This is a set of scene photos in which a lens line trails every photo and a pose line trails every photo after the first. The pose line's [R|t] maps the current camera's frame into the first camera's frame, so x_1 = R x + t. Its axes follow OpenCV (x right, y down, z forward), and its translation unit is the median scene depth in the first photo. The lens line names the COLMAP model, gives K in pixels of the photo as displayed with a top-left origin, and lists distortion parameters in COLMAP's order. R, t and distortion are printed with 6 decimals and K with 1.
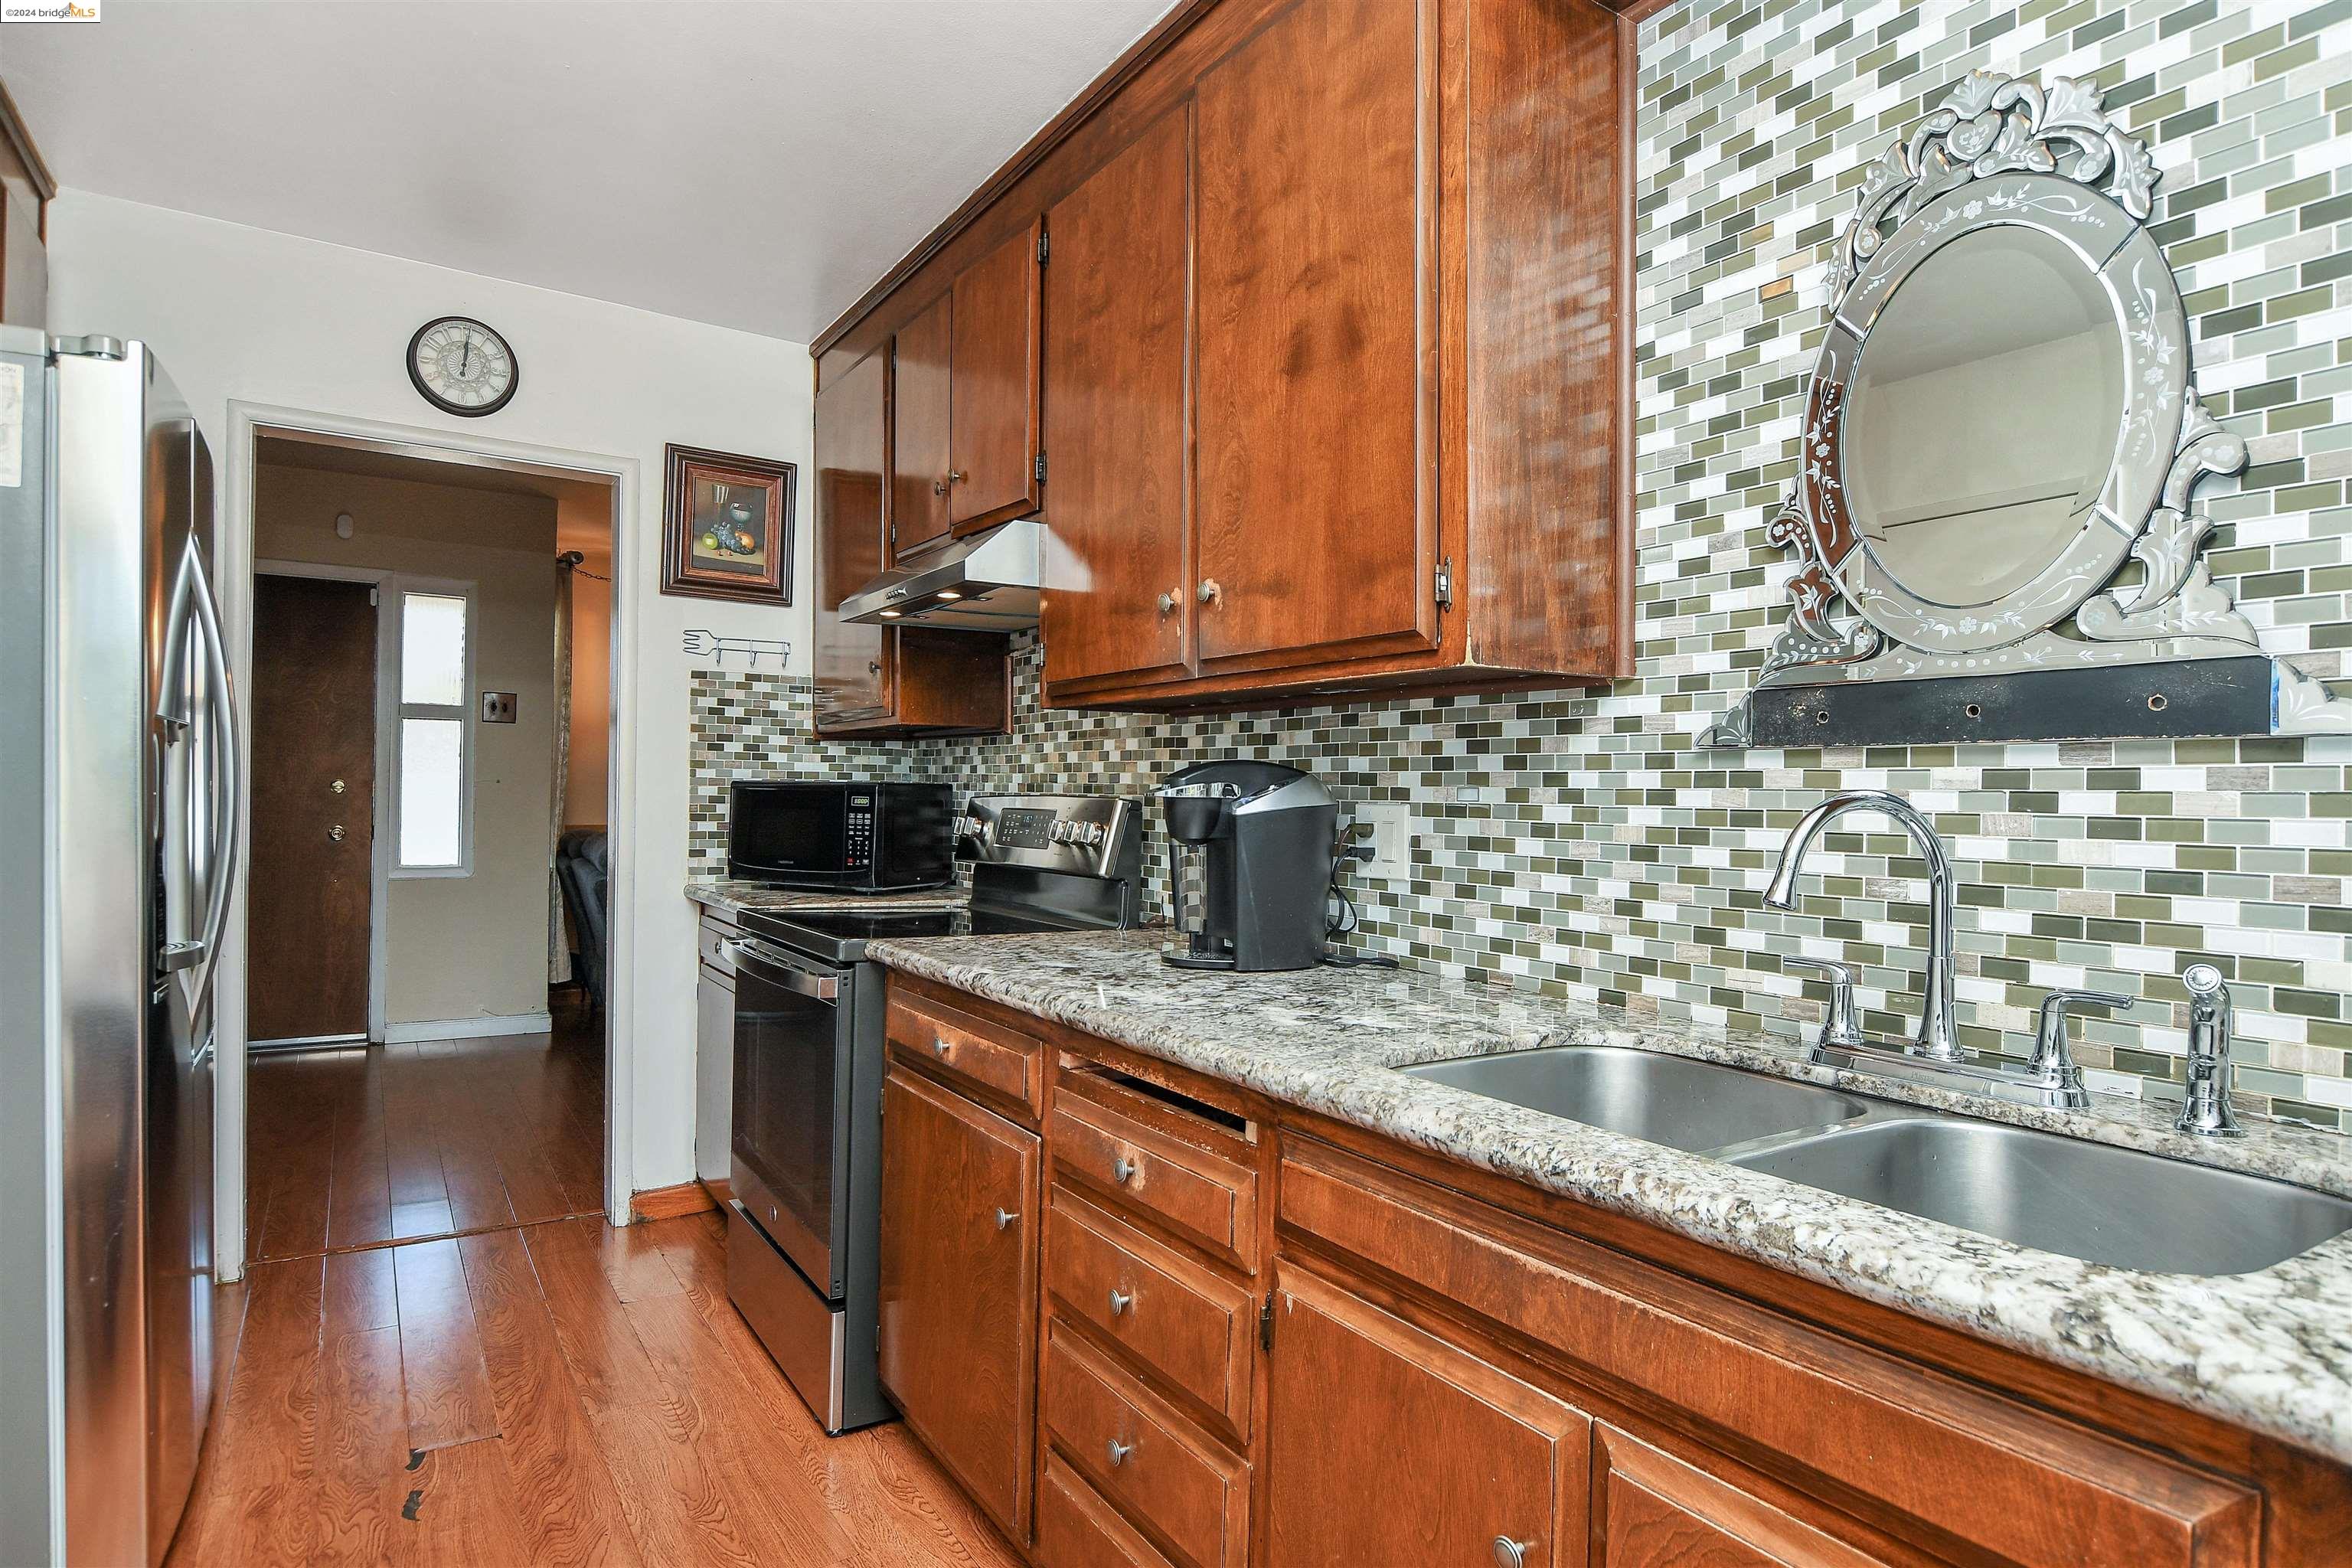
lens RADIAL K [[1282.7, 0, 1168.3], [0, 1282.7, 803.9], [0, 0, 1]] dist [-0.016590, 0.001218]
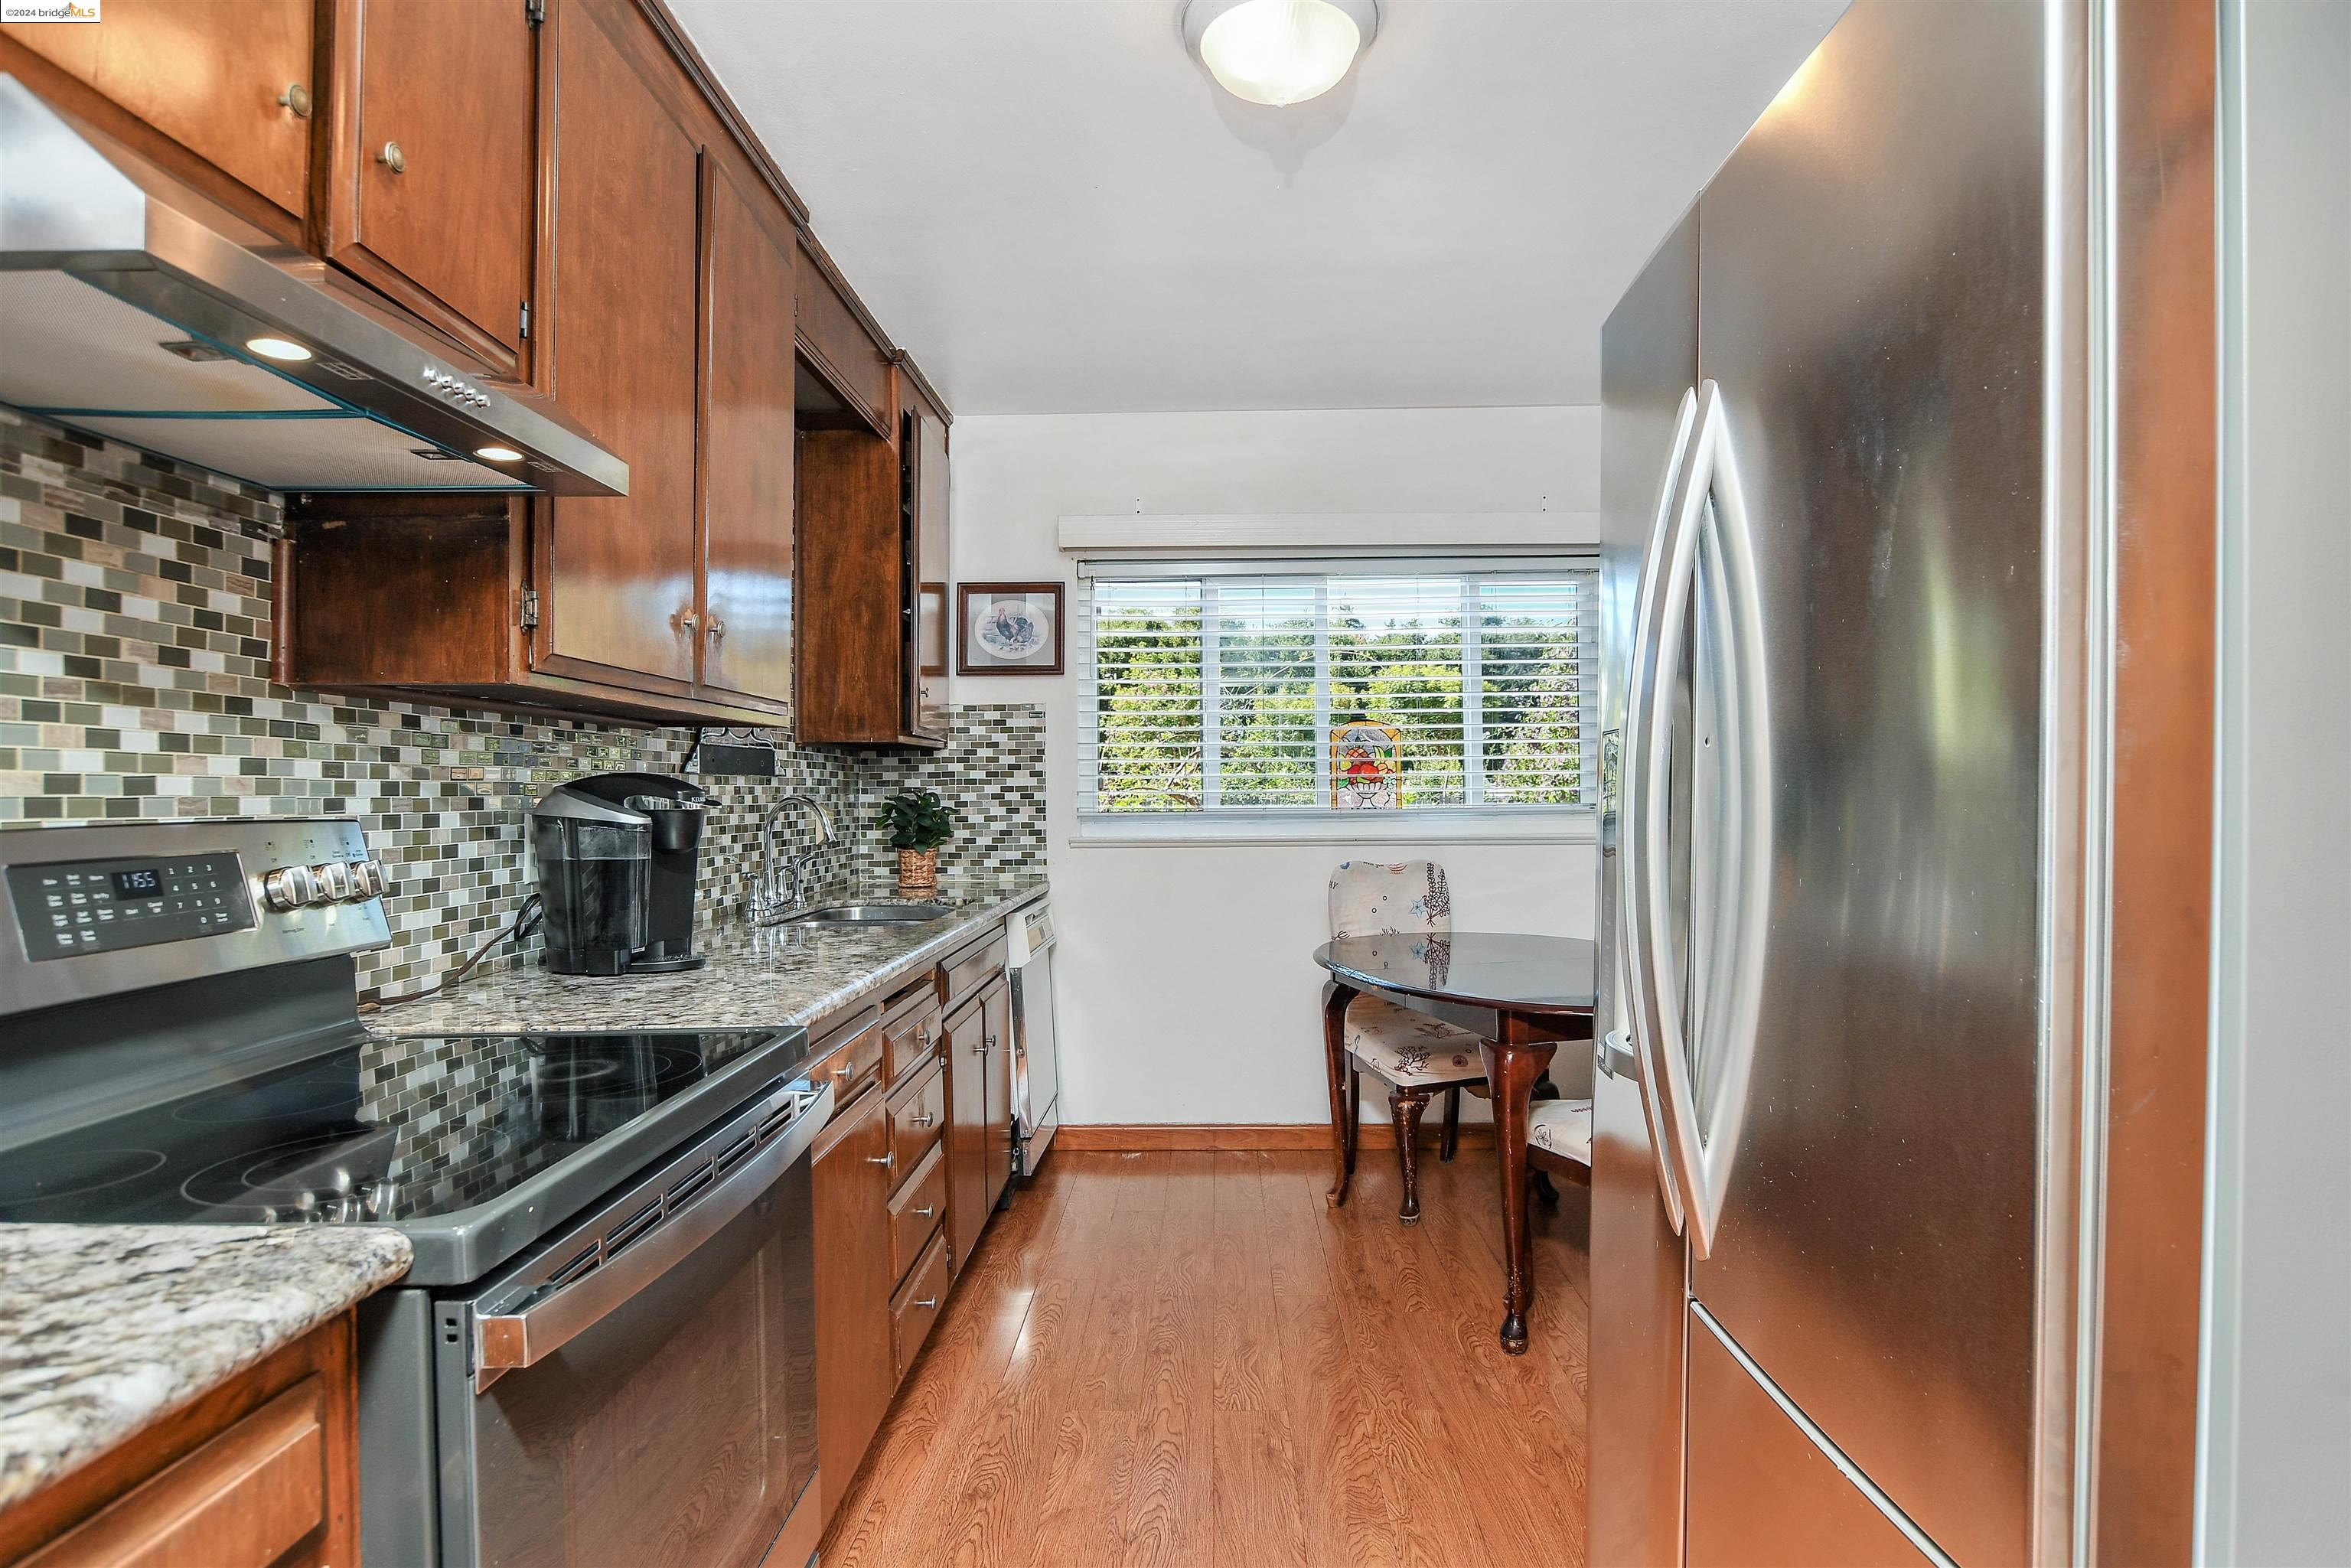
lens RADIAL K [[1300.6, 0, 1169.8], [0, 1300.6, 803.3], [0, 0, 1]] dist [-0.014825, -0.000542]
pose [[-0.822824, -0.017525, 0.568026, -0.739048], [-0.004838, 0.999704, 0.023835, -0.030100], [-0.568276, 0.016864, -0.822665, 1.327369]]
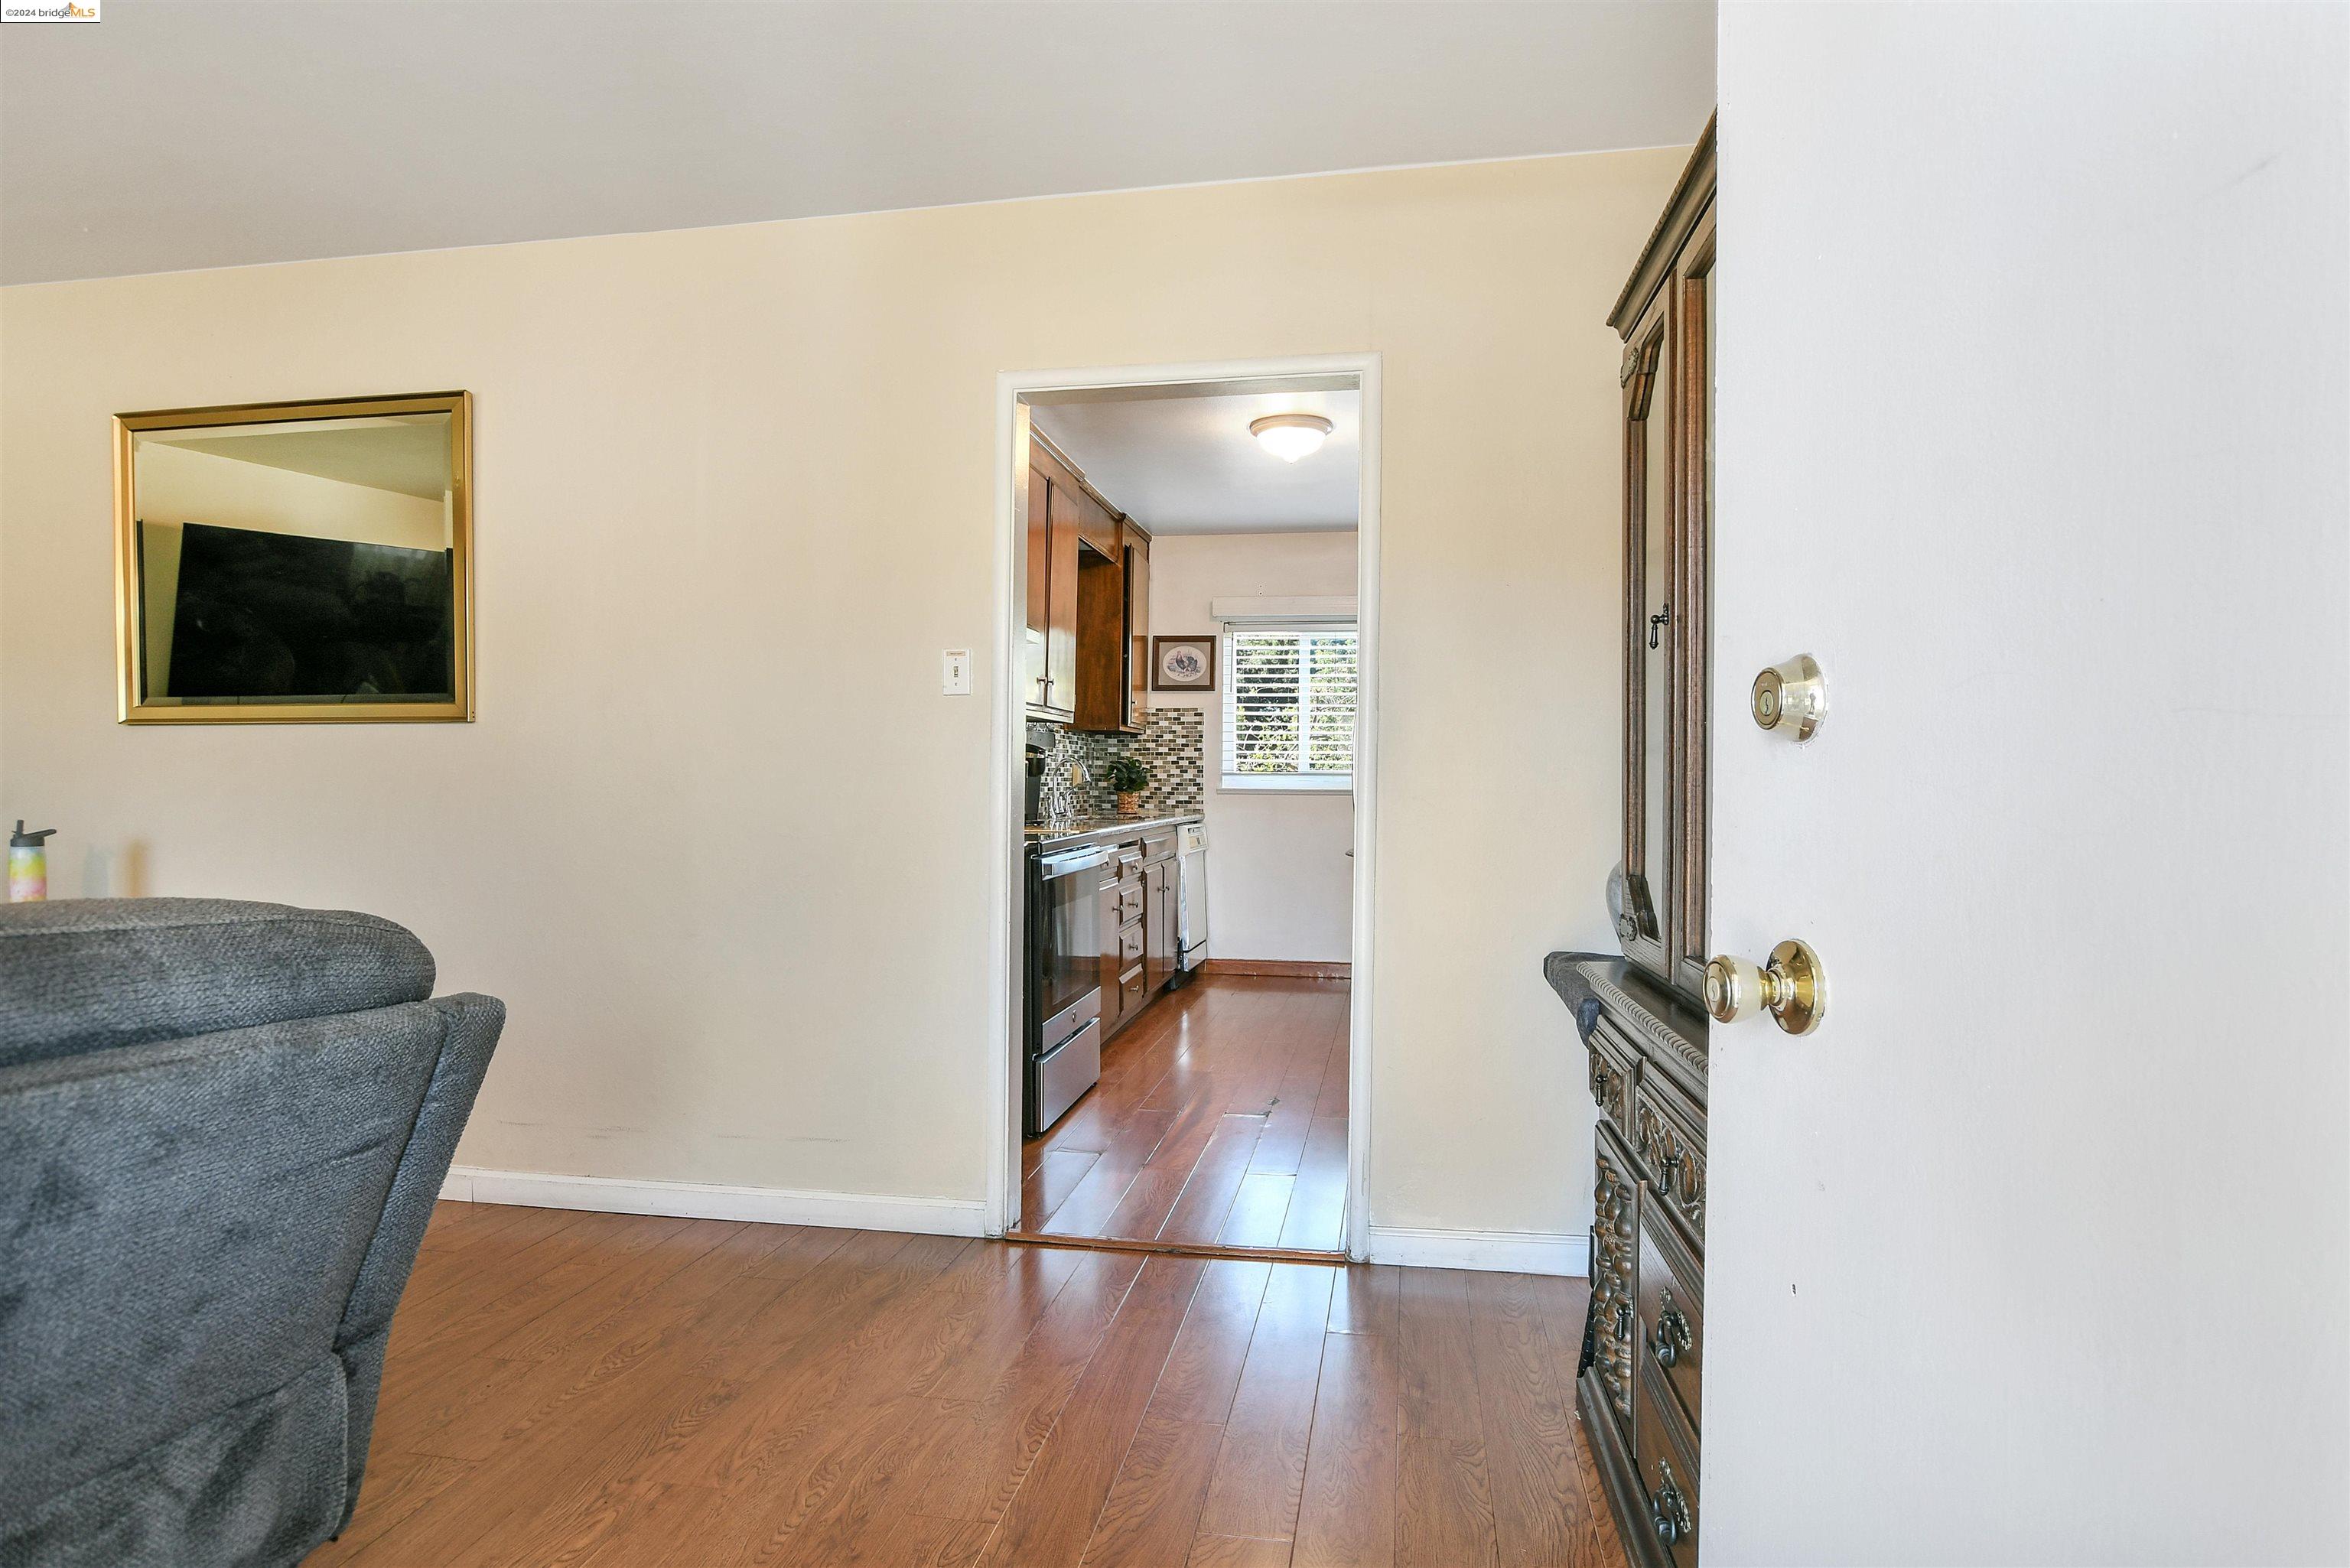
lens RADIAL K [[1281.5, 0, 1167.3], [0, 1281.5, 803.8], [0, 0, 1]] dist [-0.016590, 0.001218]
pose [[-0.730257, -0.035245, 0.682262, -1.568315], [-0.018376, 0.999320, 0.031955, 0.006110], [-0.682925, 0.010798, -0.730409, 2.197231]]
